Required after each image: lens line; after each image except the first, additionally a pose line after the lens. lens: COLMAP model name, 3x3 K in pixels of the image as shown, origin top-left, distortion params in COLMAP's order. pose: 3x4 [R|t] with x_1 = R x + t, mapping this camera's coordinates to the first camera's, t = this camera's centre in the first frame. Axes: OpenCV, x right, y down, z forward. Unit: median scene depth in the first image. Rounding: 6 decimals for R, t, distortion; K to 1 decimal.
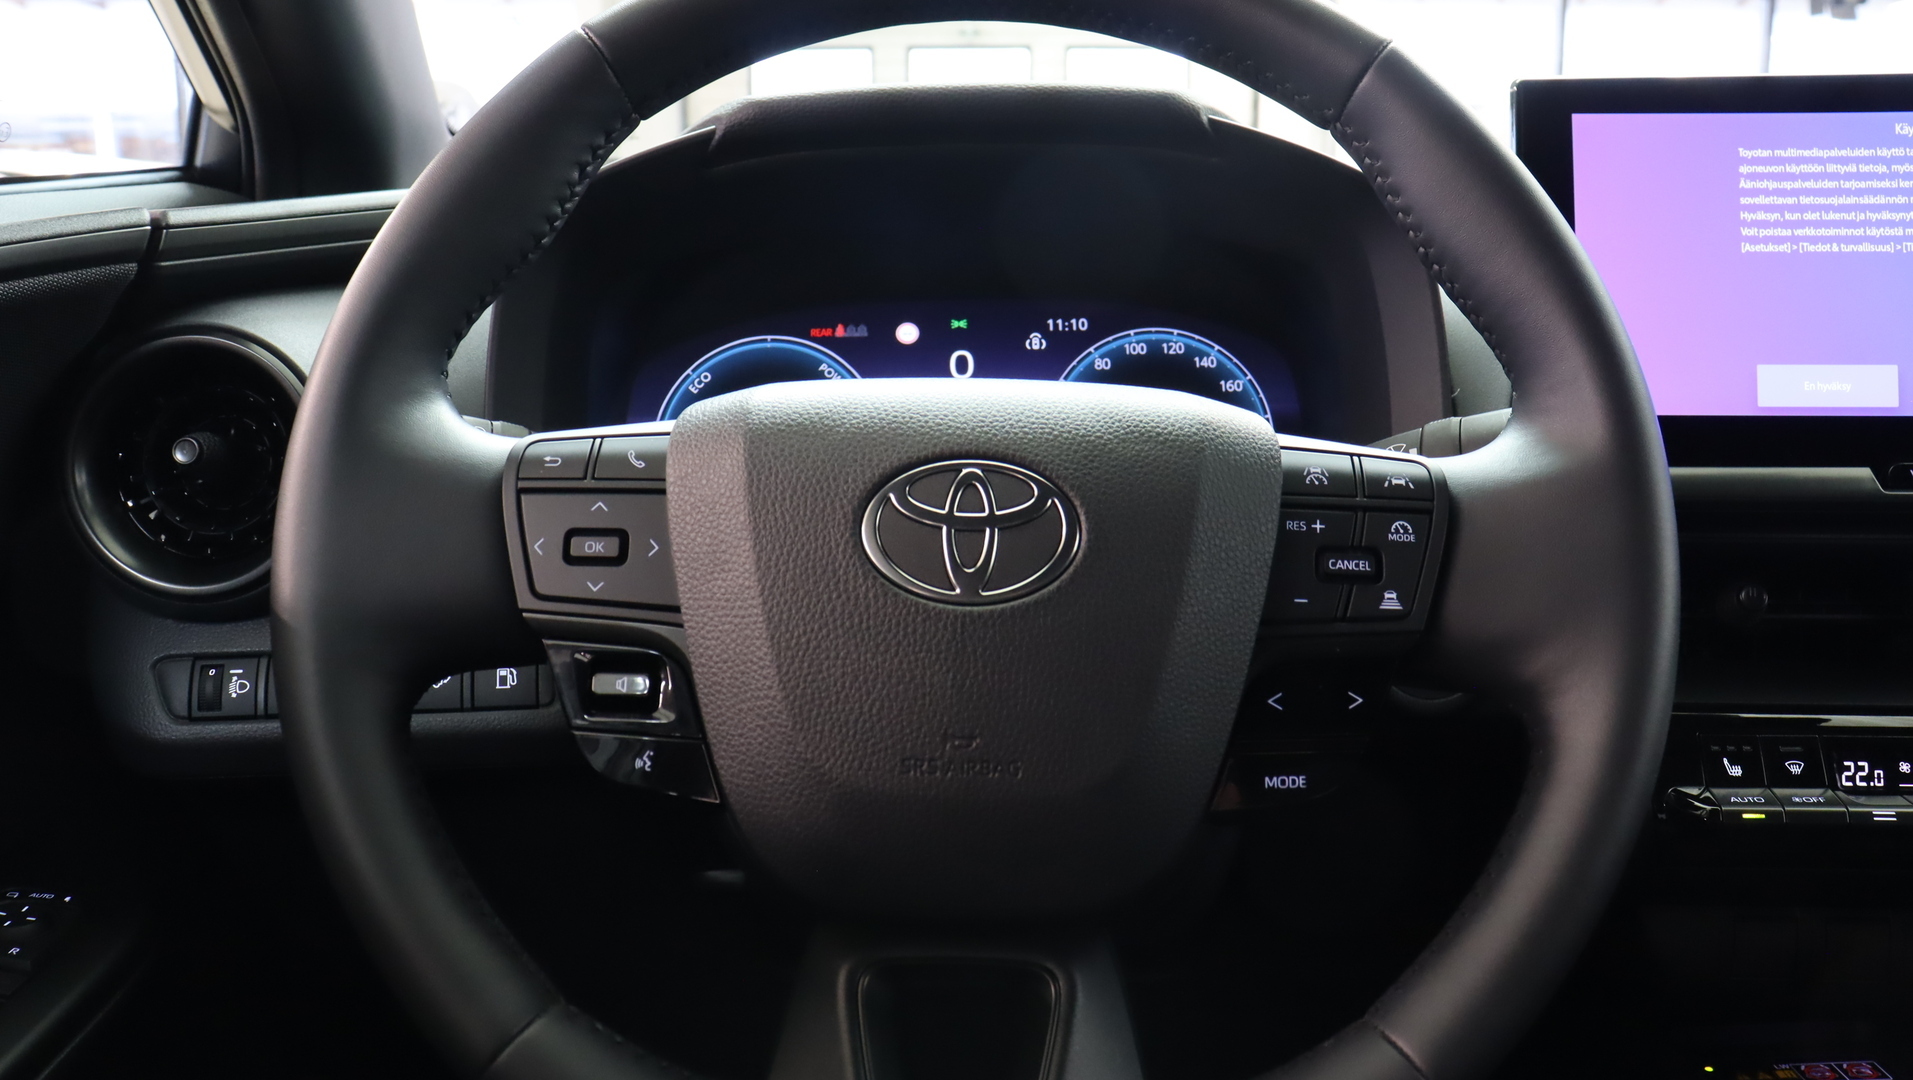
lens RADIAL K [[1563.1, 0, 963.1], [0, 1563.1, 527.5], [0, 0, 1]] dist [-0.172637, 0.137597]
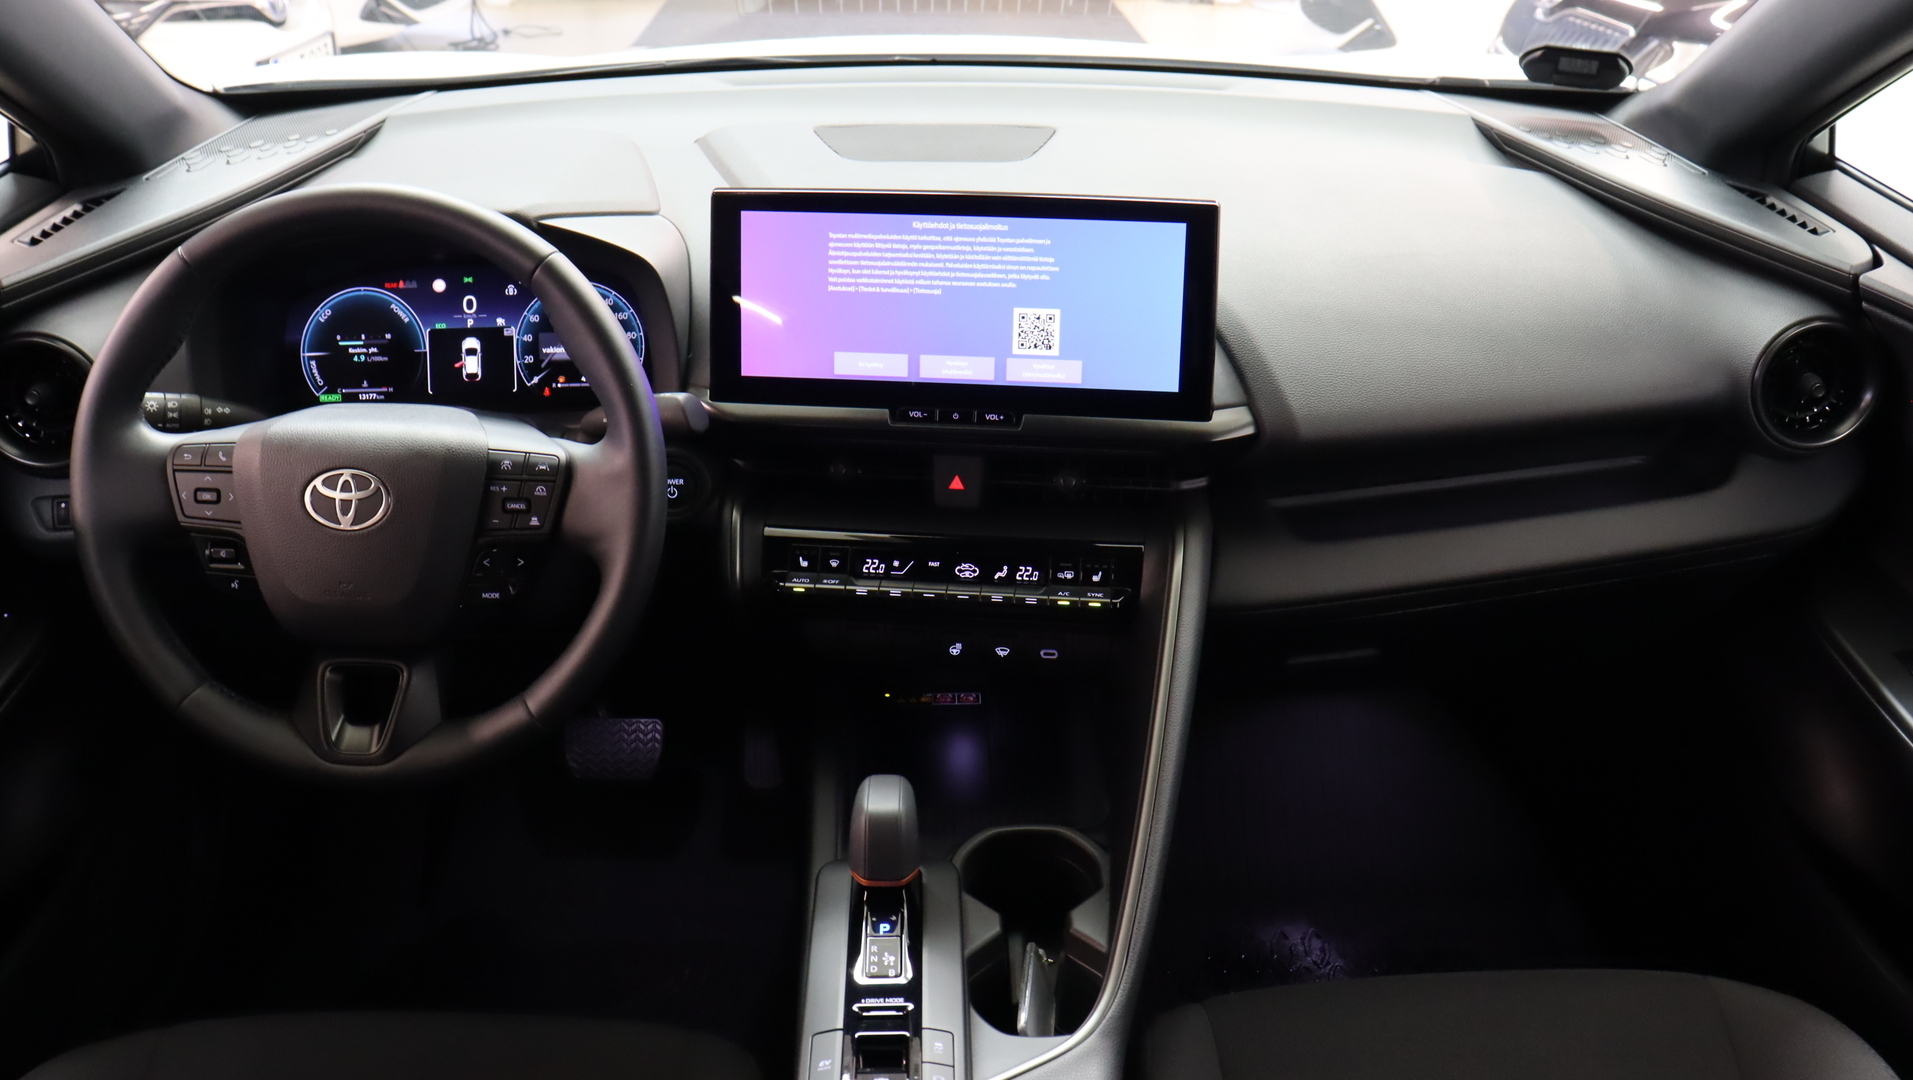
lens RADIAL K [[1576.2, 0, 956.5], [0, 1576.2, 540.0], [0, 0, 1]] dist [-0.181160, 0.167038]
pose [[0.999687, 0.003494, 0.024763, 0.637346], [-0.010628, 0.955677, 0.294225, -0.465239], [-0.022638, -0.294396, 0.955415, -0.949906]]
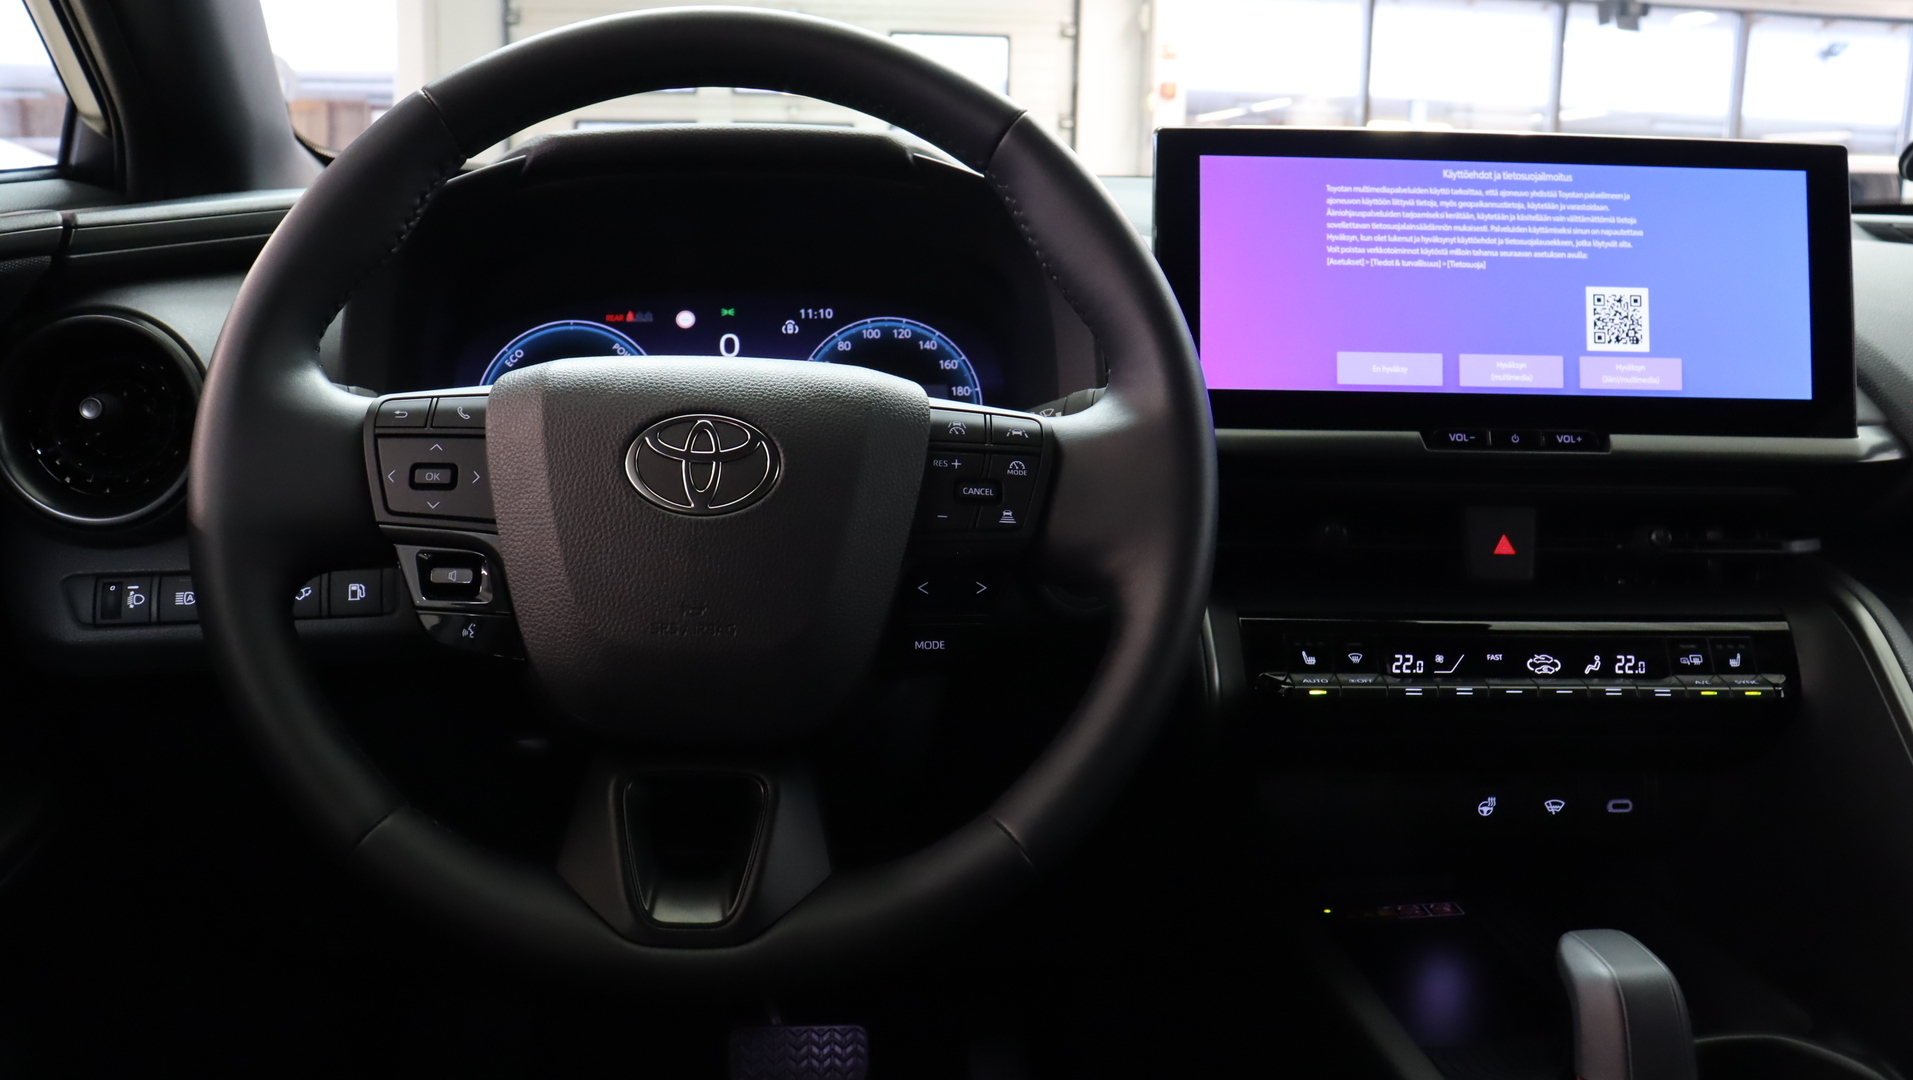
lens RADIAL K [[1576.2, 0, 956.5], [0, 1576.2, 540.0], [0, 0, 1]] dist [-0.181160, 0.167038]
pose [[0.994433, 0.002528, 0.105341, 0.059632], [-0.004575, 0.999805, 0.019192, 0.030377], [-0.105272, -0.019567, 0.994251, -0.309972]]
